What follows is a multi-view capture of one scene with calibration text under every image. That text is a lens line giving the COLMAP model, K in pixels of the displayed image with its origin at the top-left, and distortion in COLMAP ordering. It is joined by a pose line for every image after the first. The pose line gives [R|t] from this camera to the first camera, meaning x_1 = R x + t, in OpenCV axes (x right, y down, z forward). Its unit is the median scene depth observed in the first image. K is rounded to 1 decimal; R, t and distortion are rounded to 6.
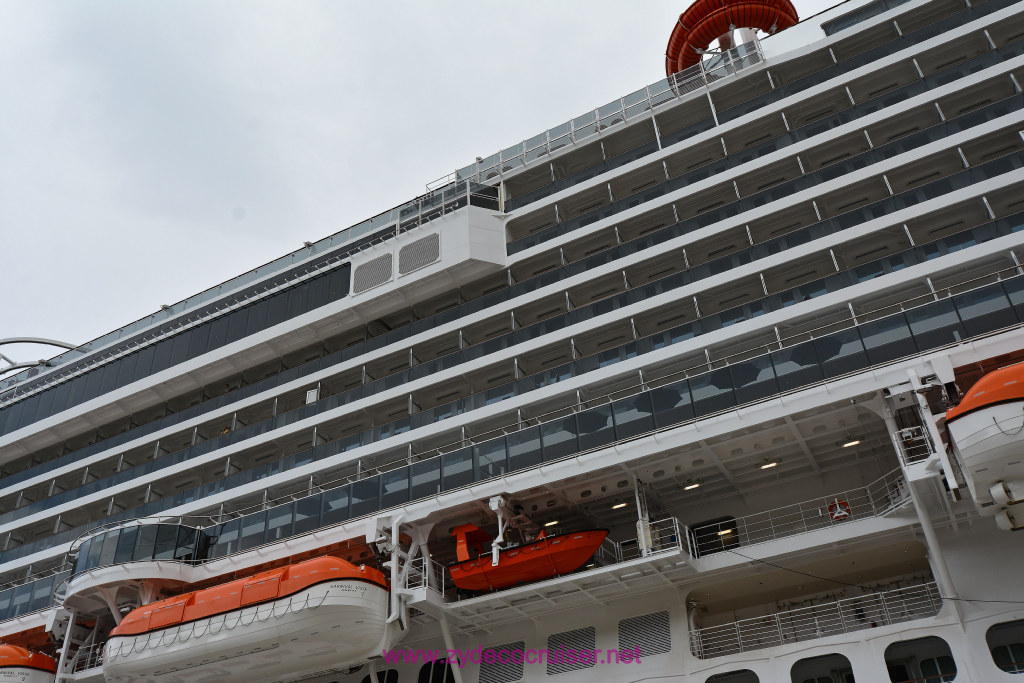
lens RADIAL K [[887.1, 0, 504.0], [0, 887.1, 341.6], [0, 0, 1]] dist [-0.004157, 0.005141]
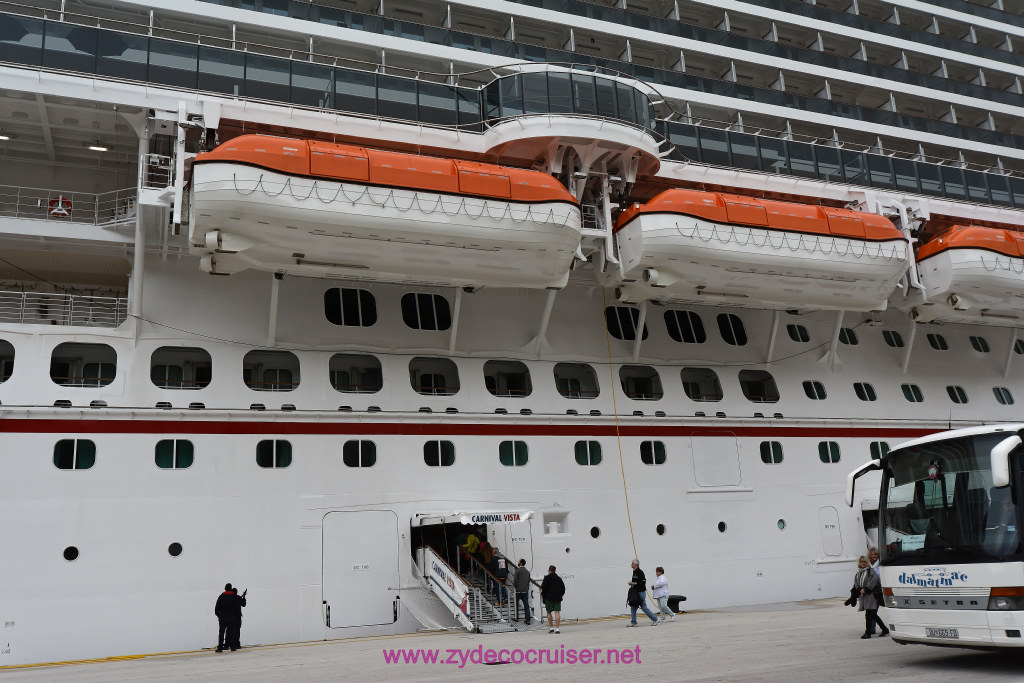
lens RADIAL K [[886.2, 0, 506.8], [0, 886.2, 343.3], [0, 0, 1]] dist [-0.008643, 0.004188]
pose [[0.635842, 0.204546, 0.744222, -0.895402], [-0.428509, 0.895537, 0.119972, 0.317293], [-0.641939, -0.395189, 0.657070, 0.369809]]
